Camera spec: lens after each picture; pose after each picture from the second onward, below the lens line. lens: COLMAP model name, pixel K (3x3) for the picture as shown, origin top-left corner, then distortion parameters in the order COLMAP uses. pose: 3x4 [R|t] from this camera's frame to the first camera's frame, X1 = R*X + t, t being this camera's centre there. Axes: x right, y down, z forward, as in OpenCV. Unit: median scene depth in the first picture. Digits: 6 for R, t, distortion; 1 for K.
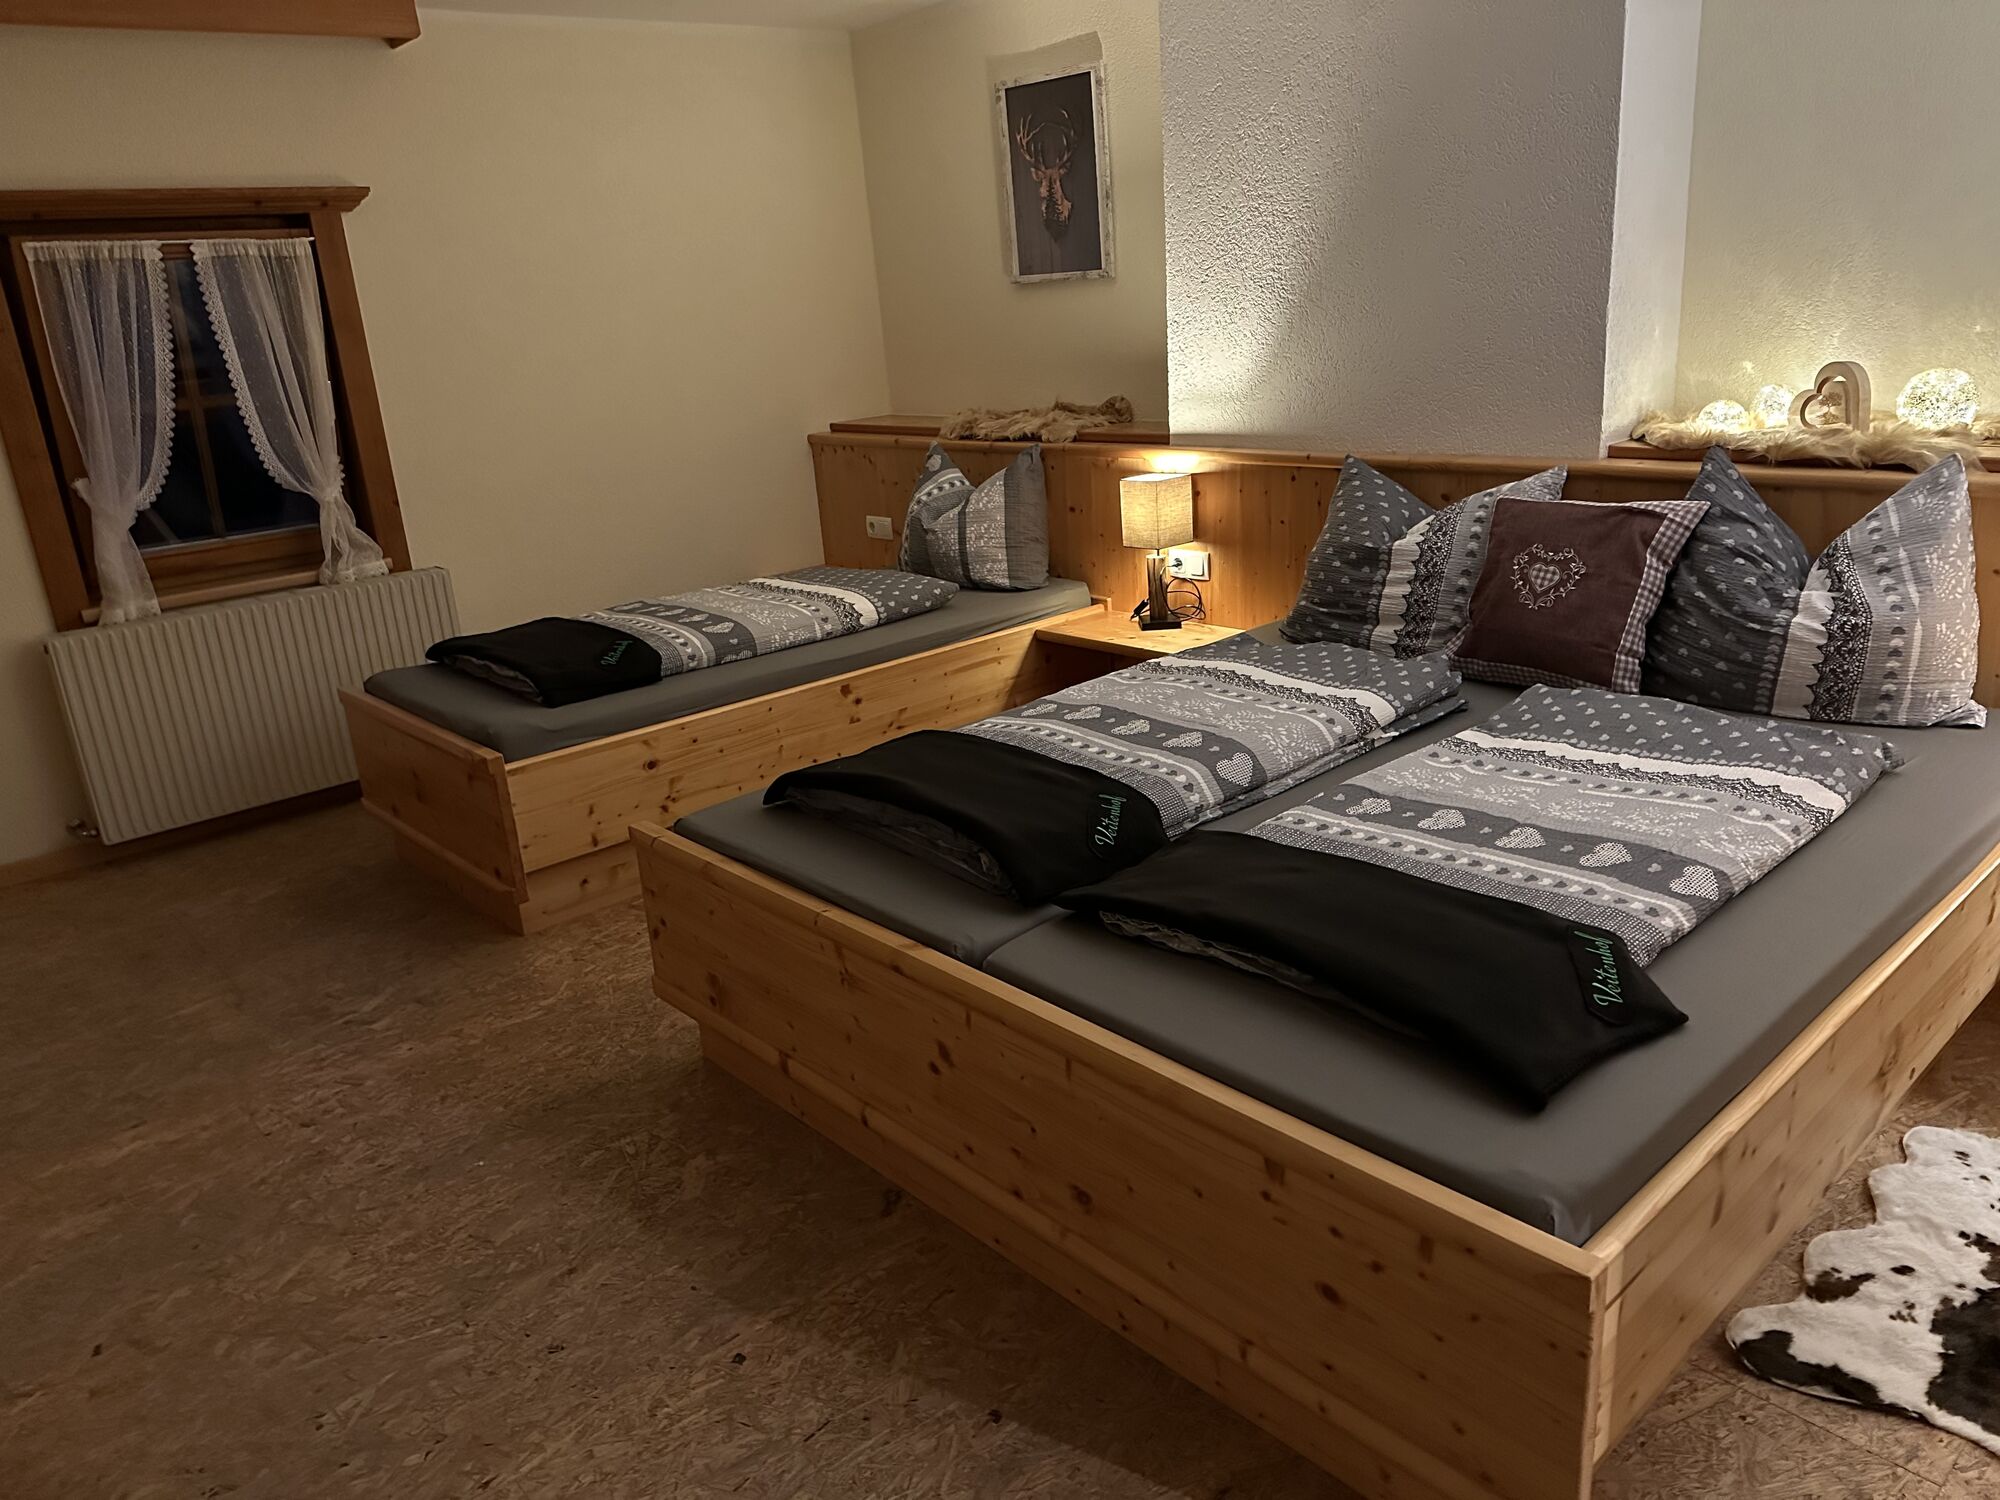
lens RADIAL K [[1383.9, 0, 990.1], [0, 1383.9, 760.5], [0, 0, 1]] dist [0.053503, -0.069408]
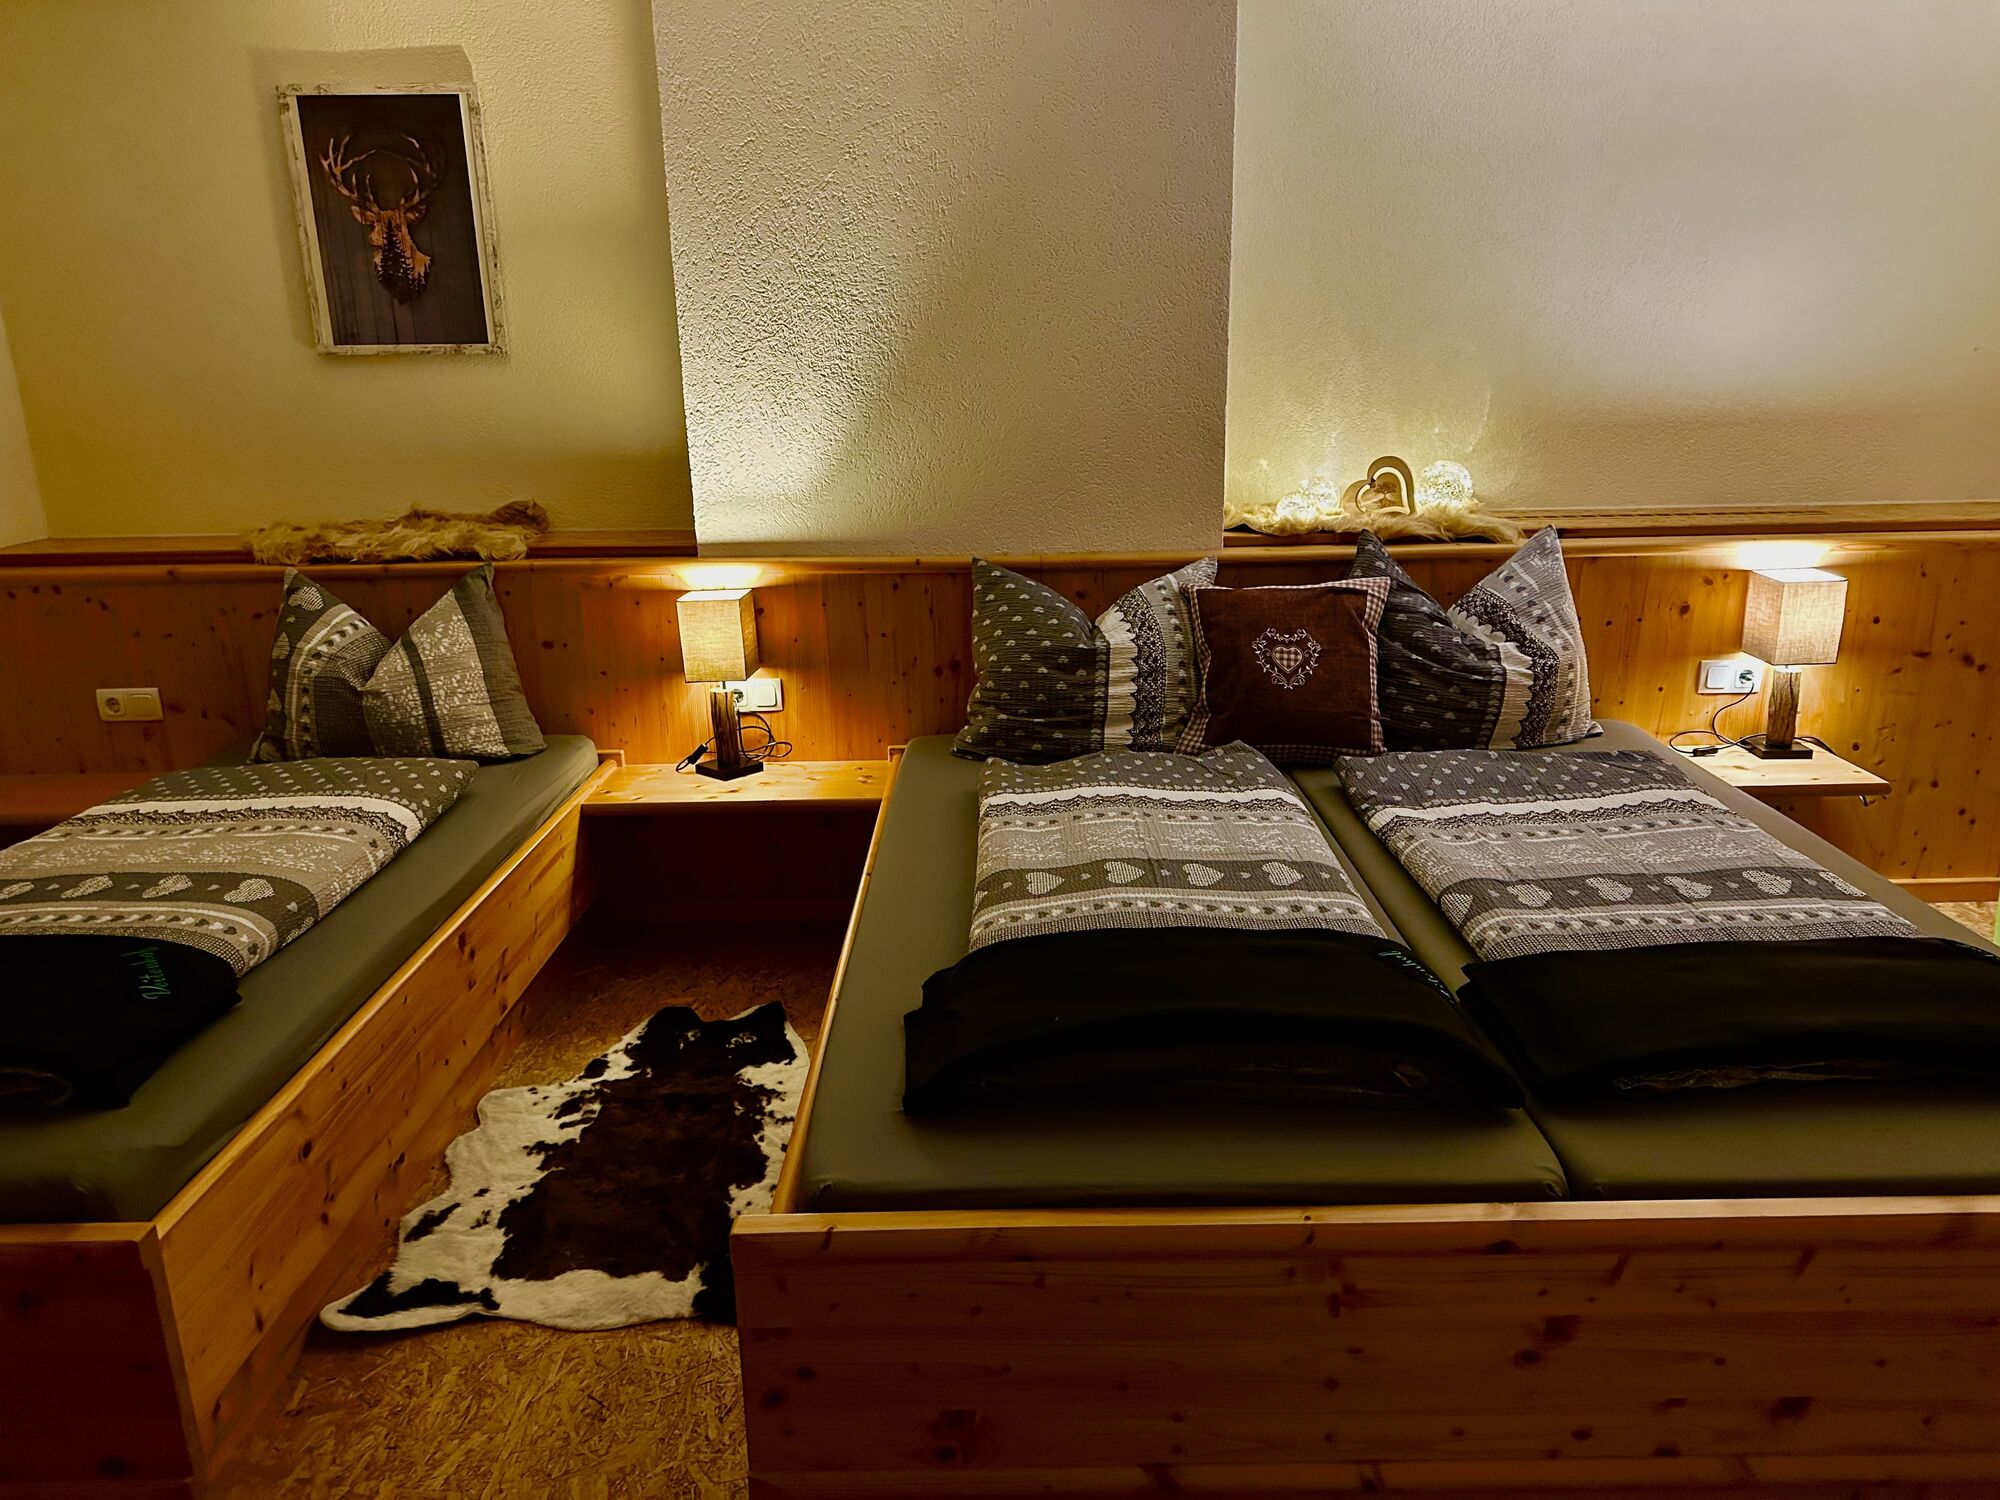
lens RADIAL K [[1383.9, 0, 995.8], [0, 1383.9, 750.9], [0, 0, 1]] dist [0.053503, -0.069408]
pose [[0.667666, -0.148685, 0.729462, -0.485785], [0.208795, 0.977925, 0.008223, -0.109154], [-0.714582, 0.146818, 0.683972, 0.421567]]
